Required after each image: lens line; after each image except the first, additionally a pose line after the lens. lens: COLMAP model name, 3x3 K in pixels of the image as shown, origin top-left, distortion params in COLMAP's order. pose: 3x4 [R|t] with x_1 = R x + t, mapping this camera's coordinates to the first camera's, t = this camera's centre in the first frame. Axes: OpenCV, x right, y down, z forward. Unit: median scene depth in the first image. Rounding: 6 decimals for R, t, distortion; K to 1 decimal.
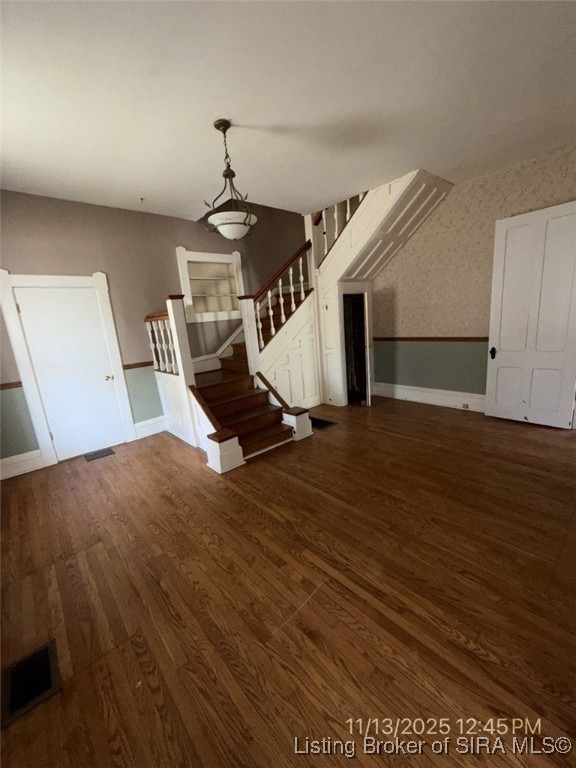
lens RADIAL K [[311.4, 0, 288.0], [0, 311.4, 384.0], [0, 0, 1]] dist [0.000076, 0.000470]
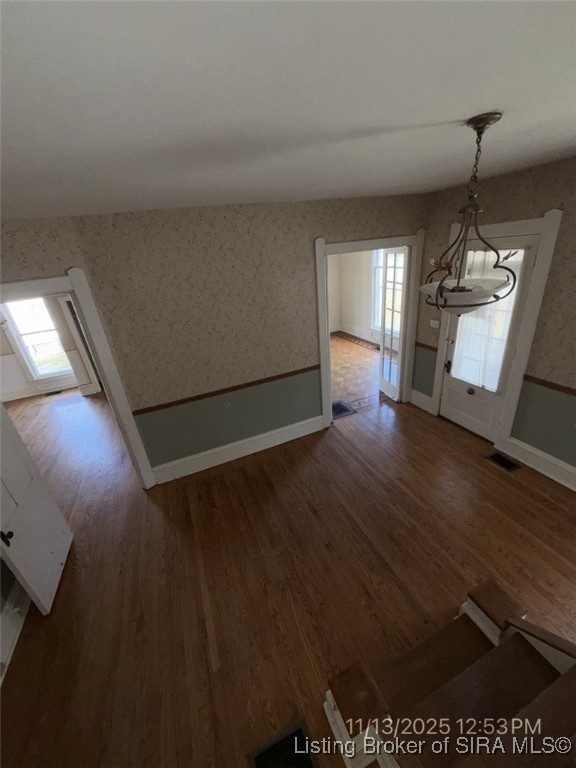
lens RADIAL K [[311.4, 0, 288.0], [0, 311.4, 384.0], [0, 0, 1]] dist [0.000076, 0.000470]
pose [[-0.926777, 0.018764, 0.375142, -0.088459], [0.241465, 0.794792, 0.556777, -0.838892], [-0.287713, 0.606592, -0.741126, 1.769416]]
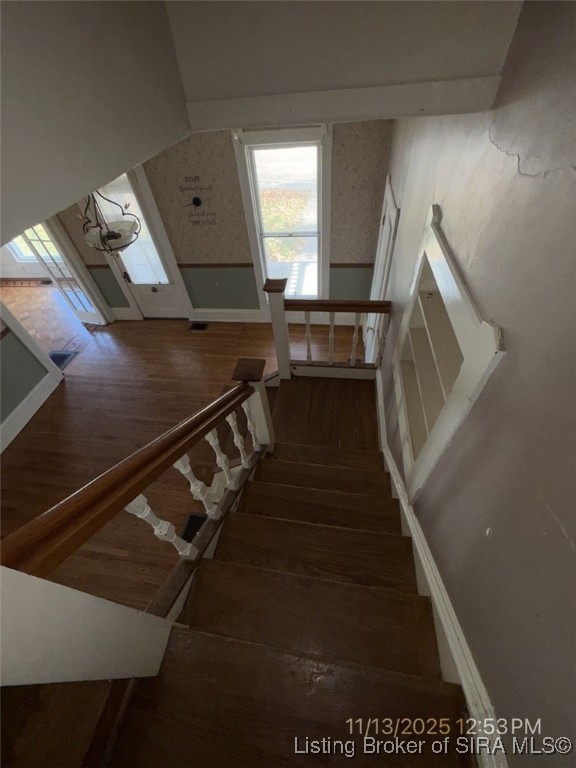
lens RADIAL K [[311.4, 0, 288.0], [0, 311.4, 384.0], [0, 0, 1]] dist [0.000076, 0.000470]
pose [[-0.764094, 0.560736, -0.318962, -0.028092], [0.001970, 0.496459, 0.868058, -1.173196], [0.645102, 0.662649, -0.380446, 2.106594]]
